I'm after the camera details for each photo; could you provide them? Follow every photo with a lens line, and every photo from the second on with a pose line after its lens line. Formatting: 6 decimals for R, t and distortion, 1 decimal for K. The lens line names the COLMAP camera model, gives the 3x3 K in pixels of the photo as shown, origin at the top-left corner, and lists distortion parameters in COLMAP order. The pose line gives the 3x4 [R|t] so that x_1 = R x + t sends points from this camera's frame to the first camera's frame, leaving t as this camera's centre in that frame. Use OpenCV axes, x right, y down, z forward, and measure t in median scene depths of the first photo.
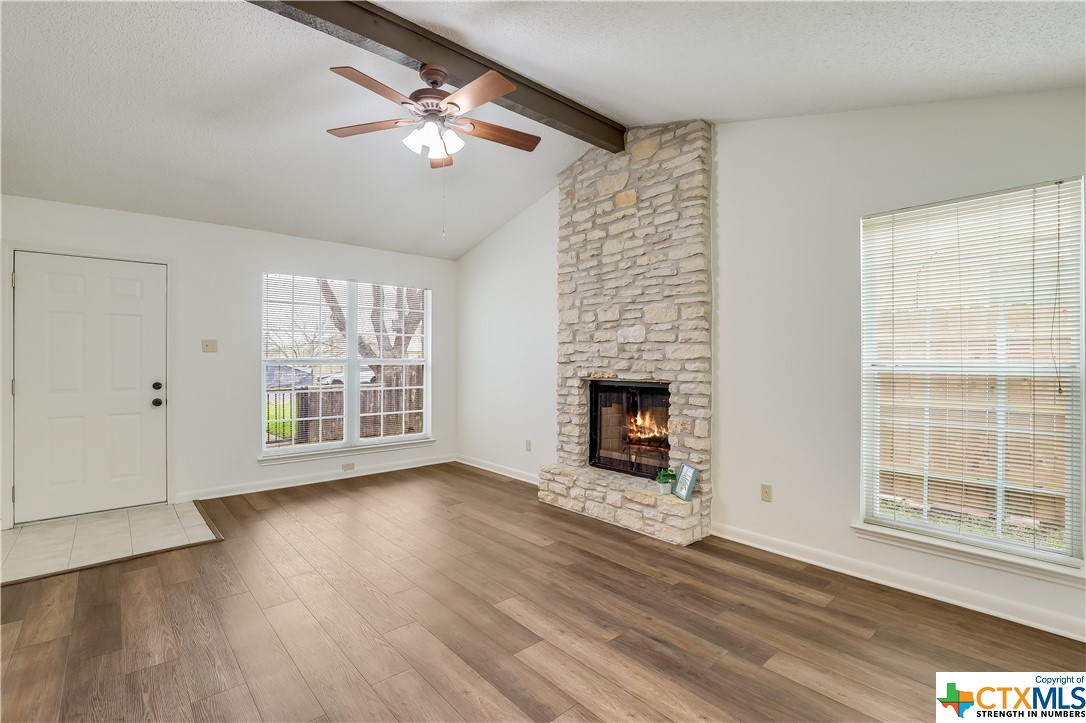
lens RADIAL K [[499.5, 0, 543.6], [0, 499.5, 360.7], [0, 0, 1]] dist [0.000037, 0.000007]
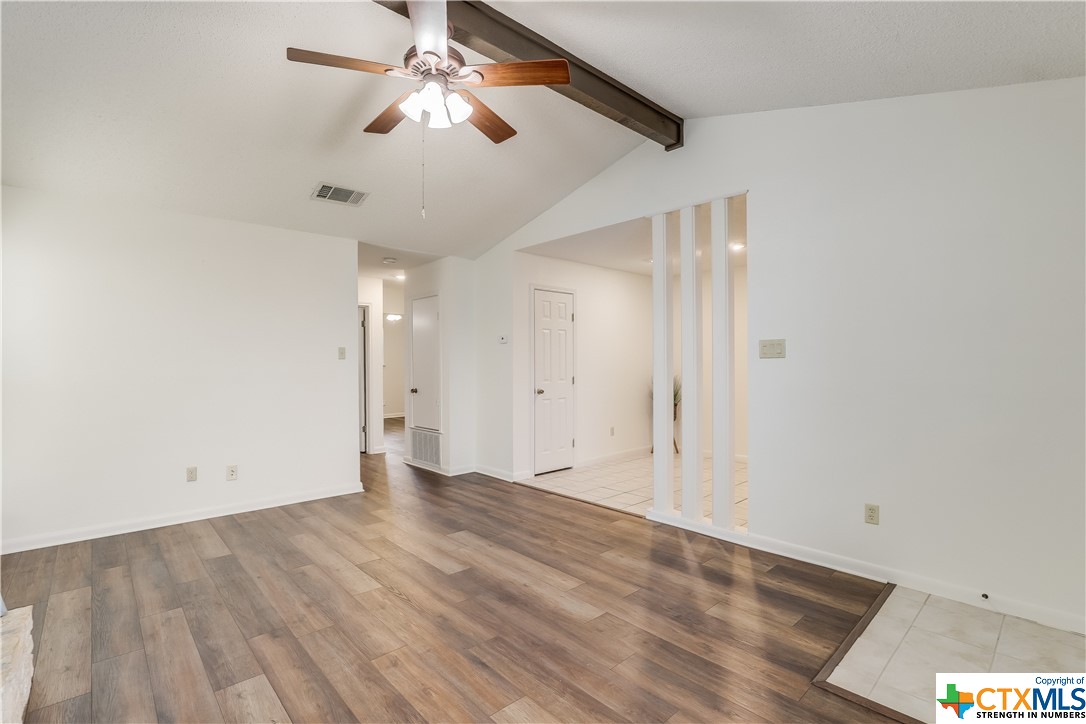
lens RADIAL K [[497.0, 0, 542.6], [0, 497.0, 361.9], [0, 0, 1]] dist [-0.000433, -0.000061]
pose [[-0.999680, 0.004140, -0.024964, -0.400061], [0.004100, 0.999990, 0.001676, -0.012357], [0.024971, 0.001573, -0.999687, 1.952963]]
